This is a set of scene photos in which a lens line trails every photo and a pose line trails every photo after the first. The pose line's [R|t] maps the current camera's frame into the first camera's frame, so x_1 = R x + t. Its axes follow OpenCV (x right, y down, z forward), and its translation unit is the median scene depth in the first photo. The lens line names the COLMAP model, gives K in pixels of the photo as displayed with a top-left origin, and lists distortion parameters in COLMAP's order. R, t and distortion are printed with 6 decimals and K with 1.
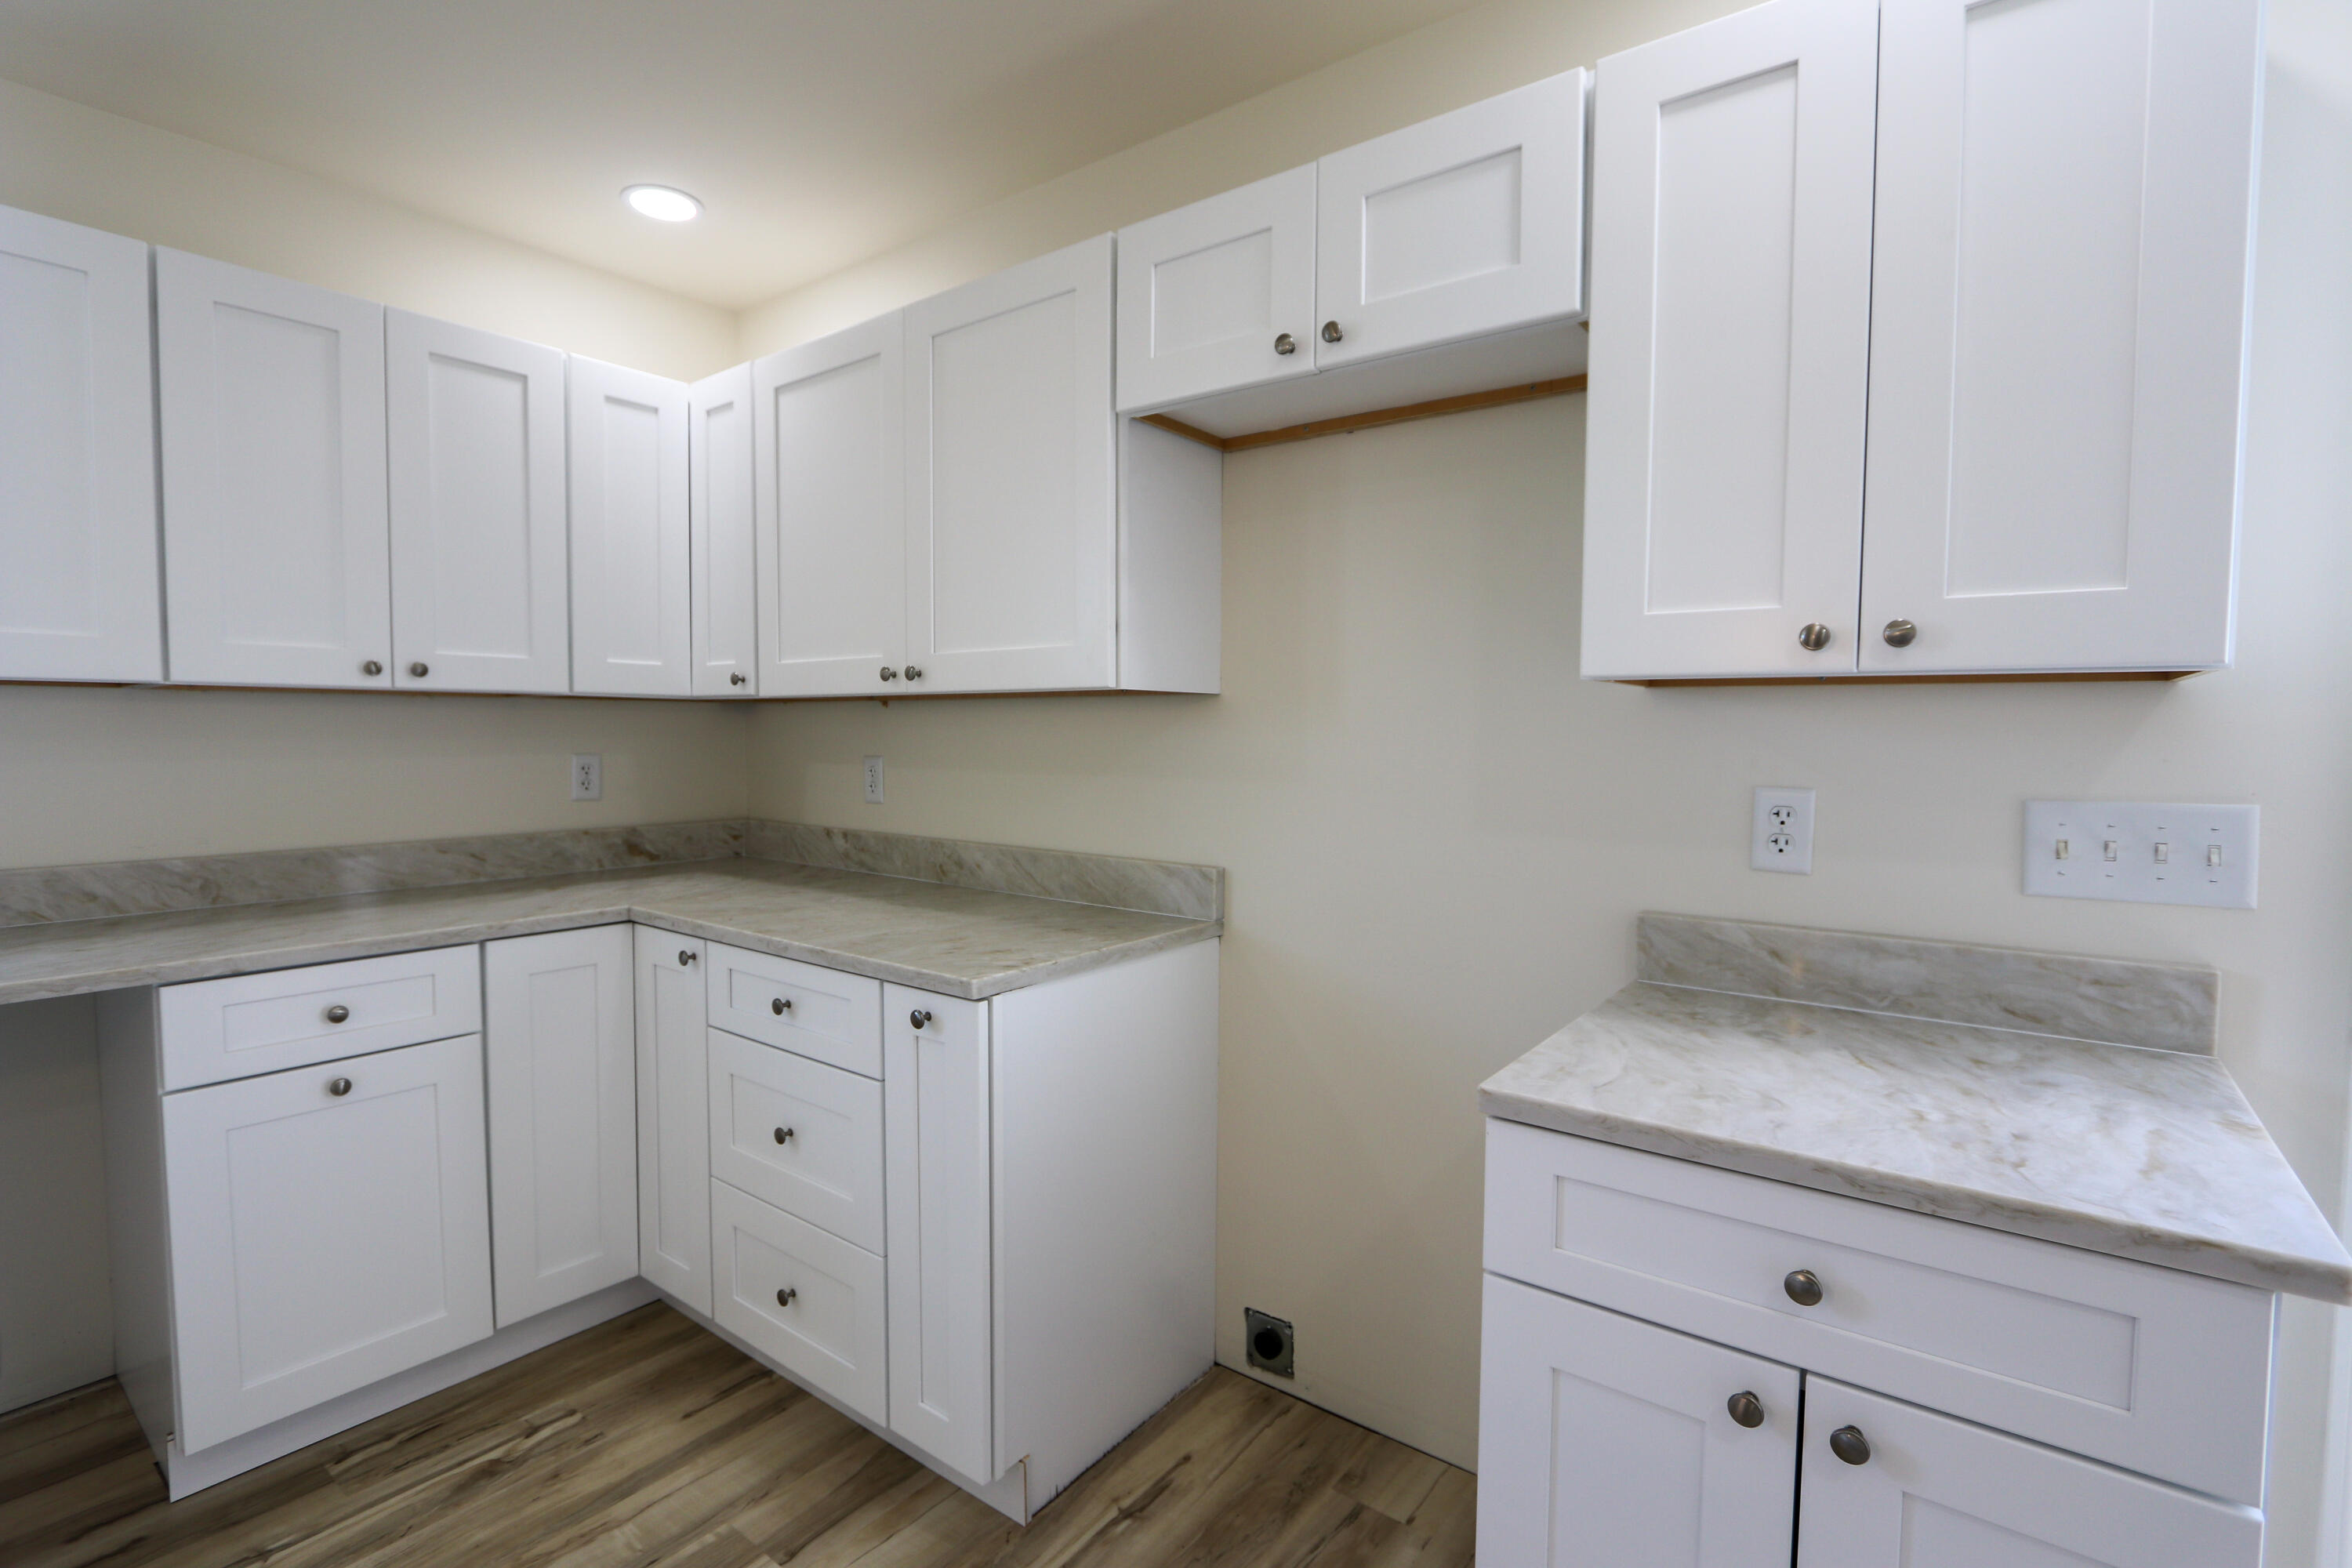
lens RADIAL K [[1082.3, 0, 1166.7], [0, 1082.3, 785.7], [0, 0, 1]] dist [-0.020426, 0.003382]
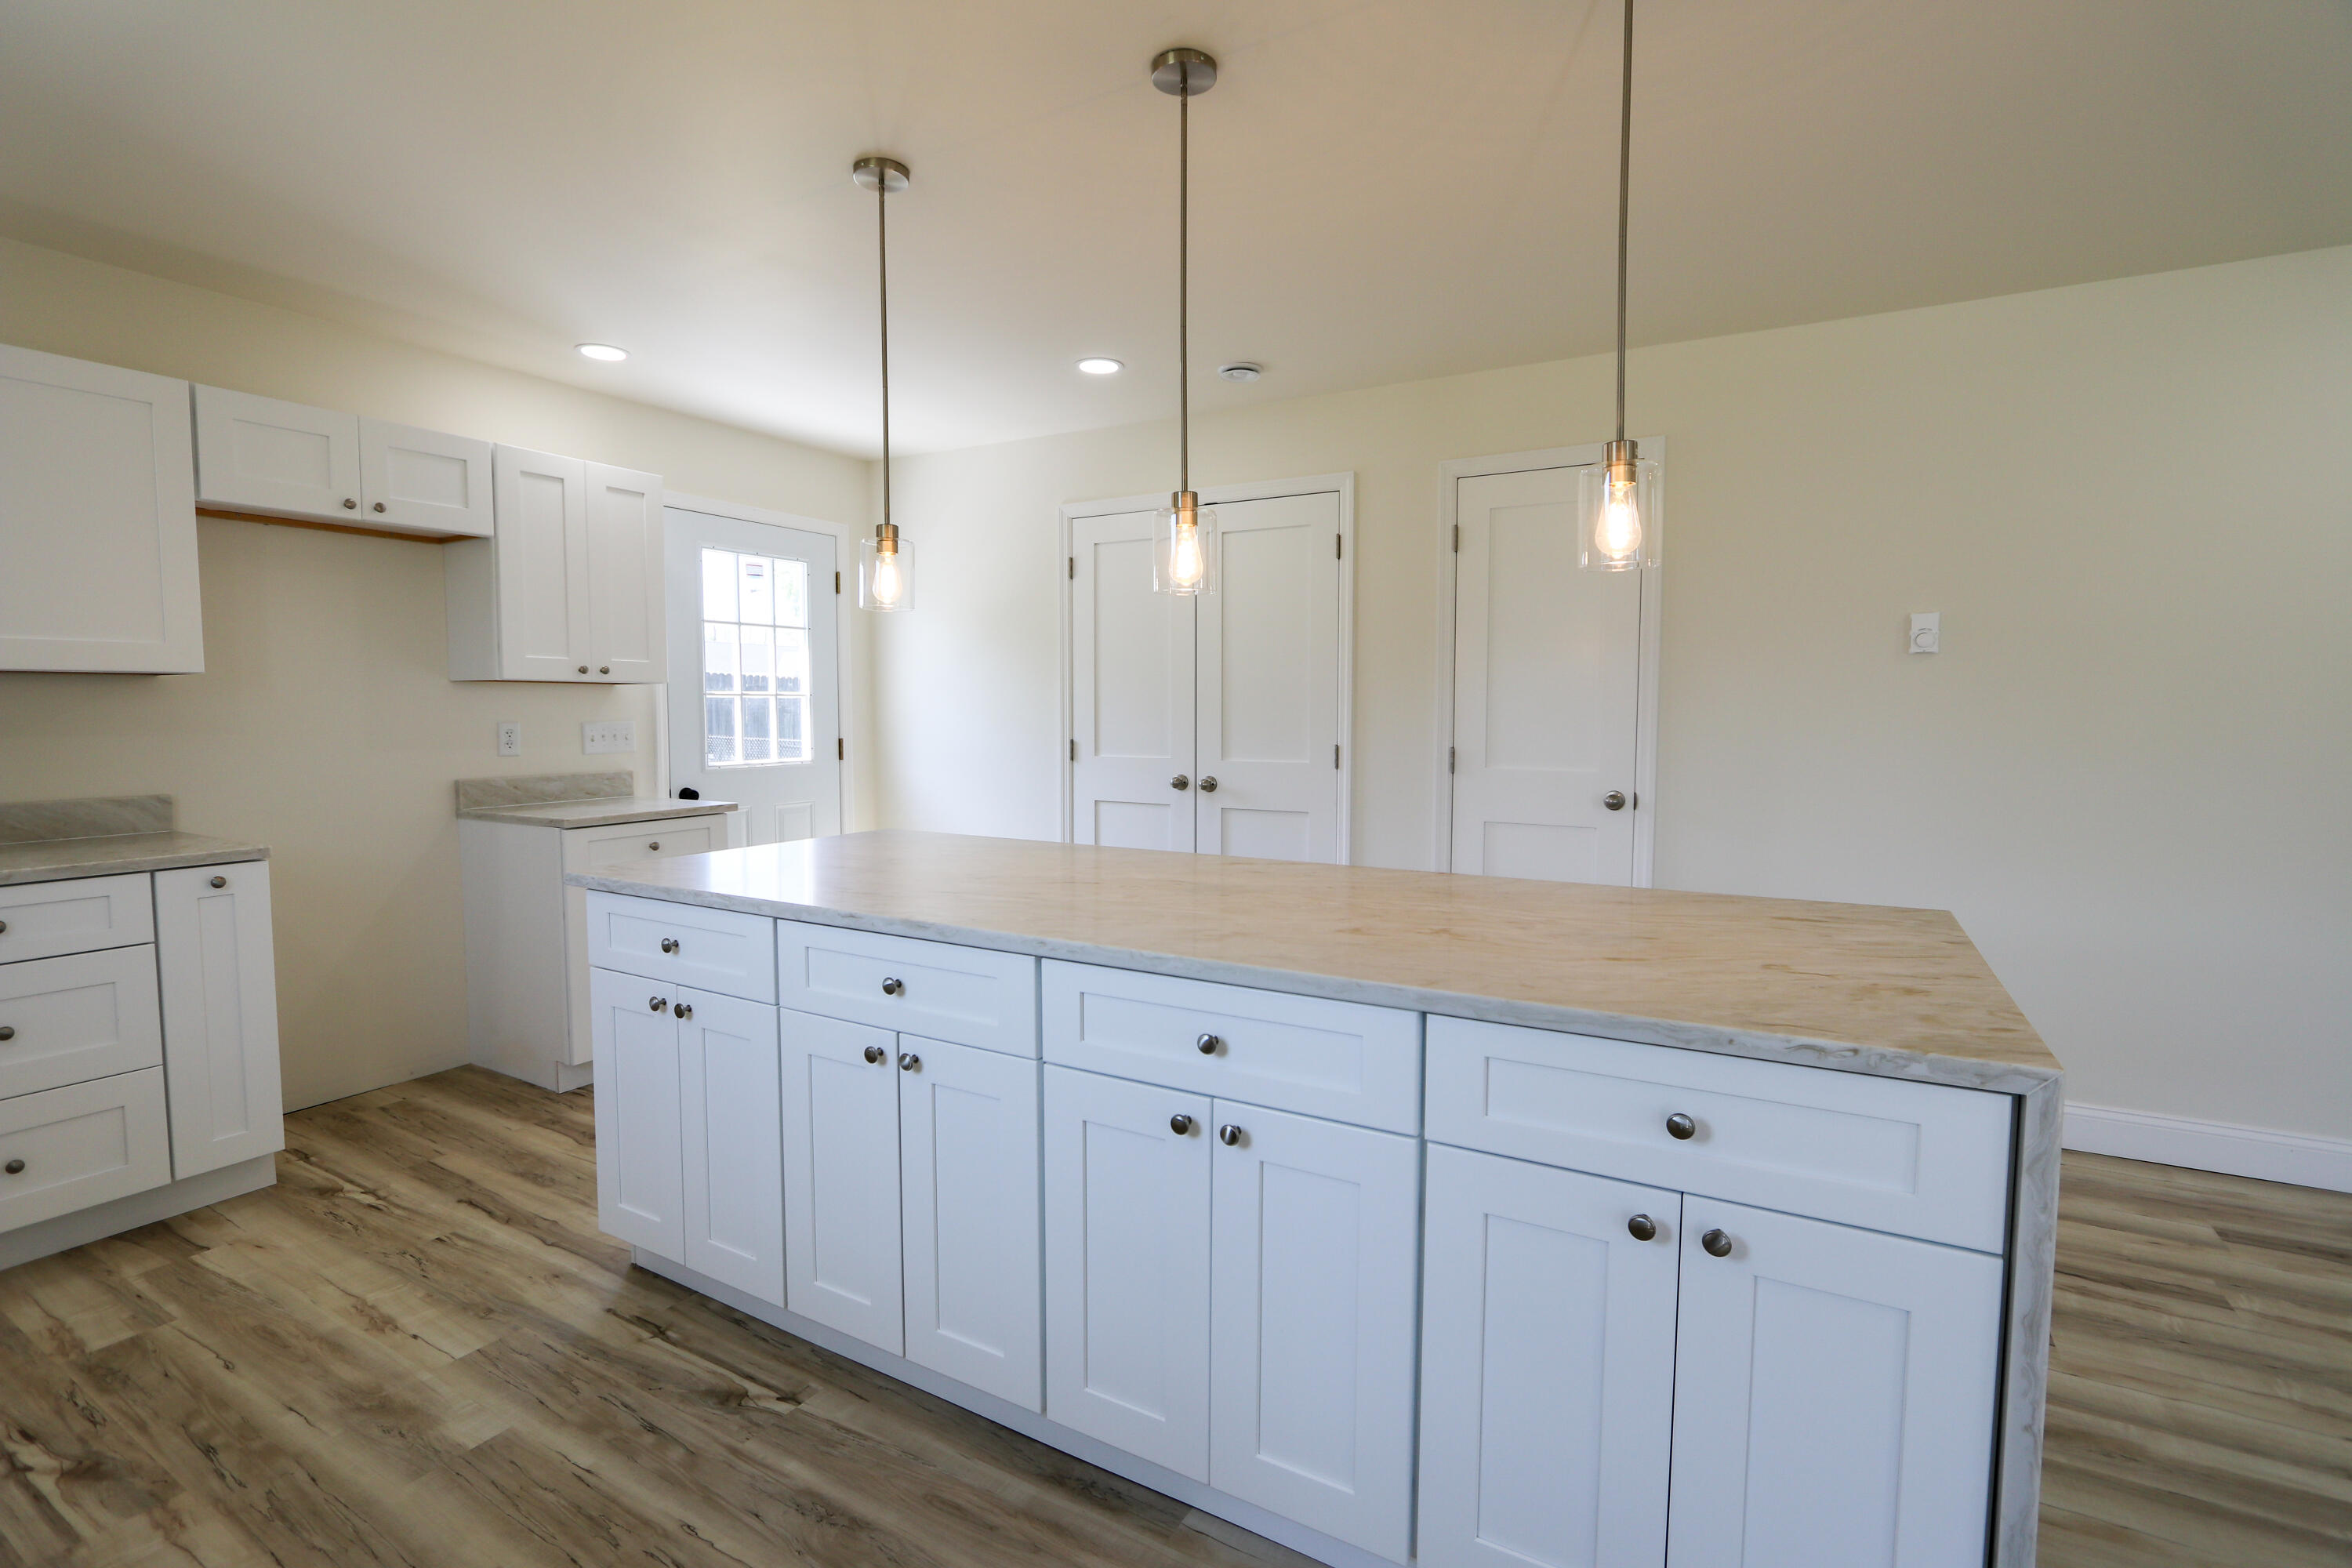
lens RADIAL K [[1082.3, 0, 1161.5], [0, 1082.3, 775.1], [0, 0, 1]] dist [-0.020426, 0.003382]
pose [[-0.120176, -0.068618, 0.990378, -1.587430], [0.051624, 0.995827, 0.075259, 0.010352], [-0.991409, 0.060171, -0.116132, -0.166706]]
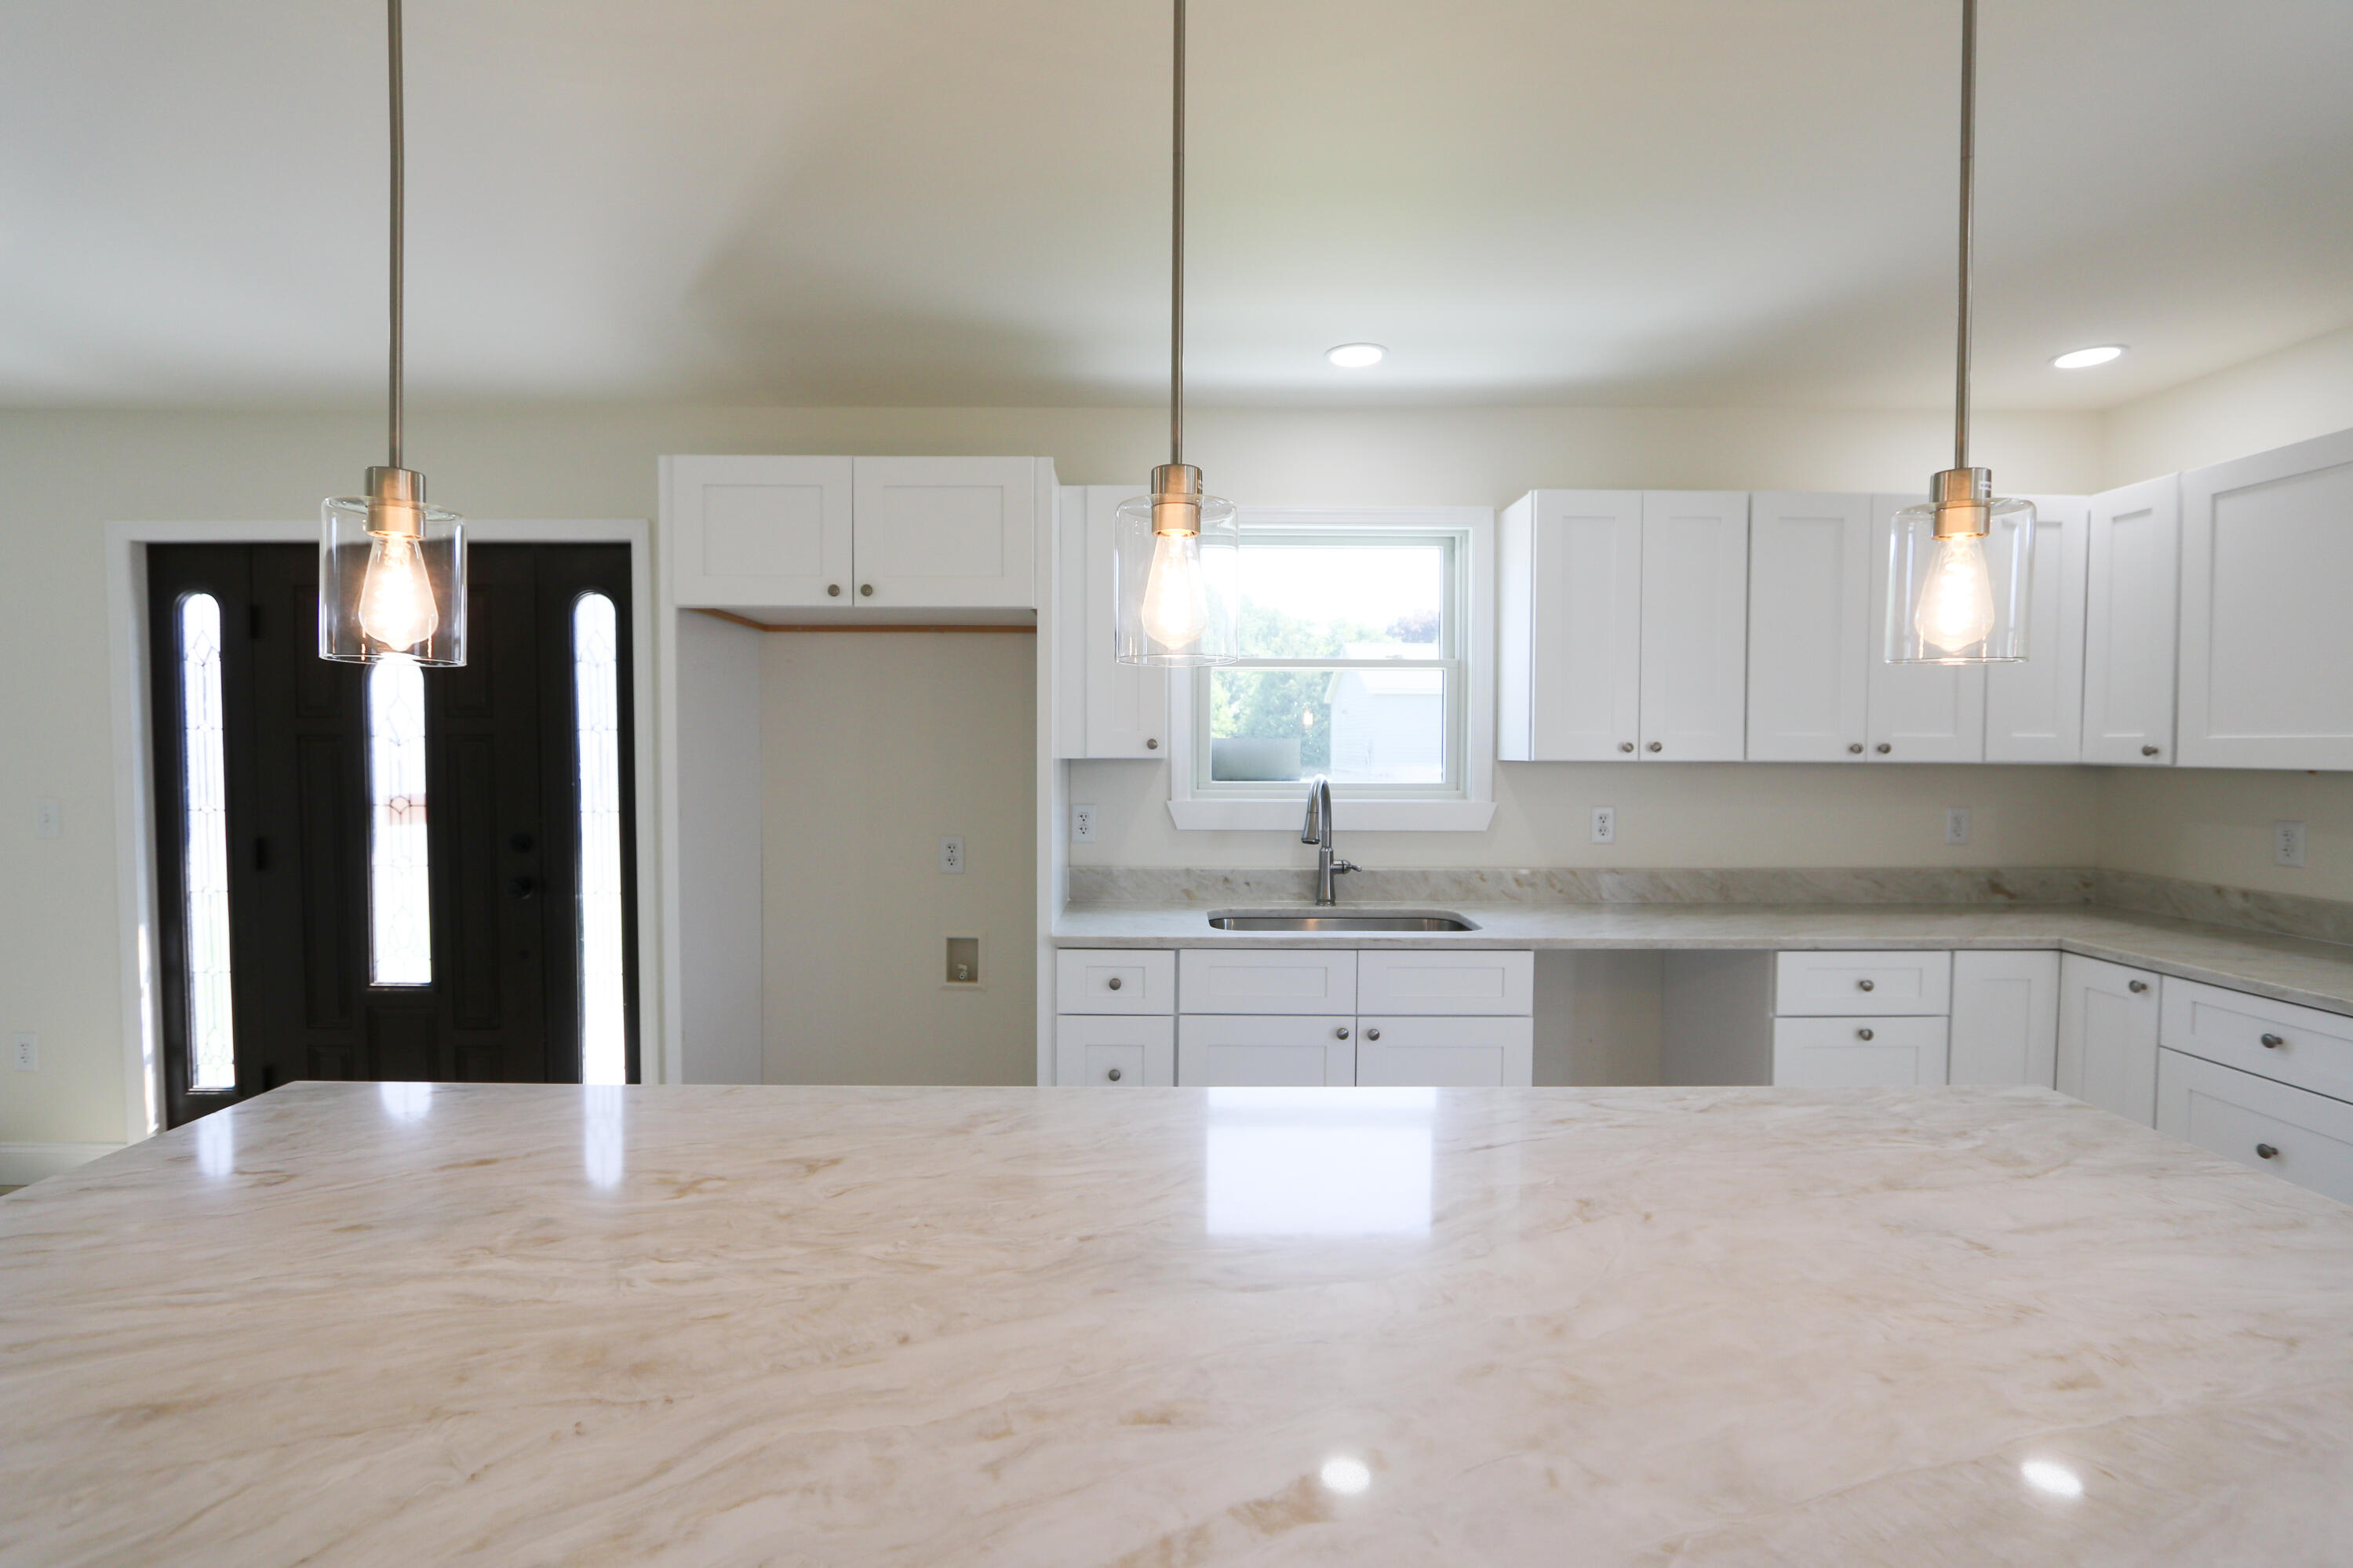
lens RADIAL K [[1082.6, 0, 1171.3], [0, 1082.6, 778.7], [0, 0, 1]] dist [-0.020426, 0.003382]
pose [[0.617921, 0.022208, -0.785926, -0.183120], [-0.042119, 0.999101, -0.004883, -0.024177], [0.785111, 0.036120, 0.618301, -0.629660]]
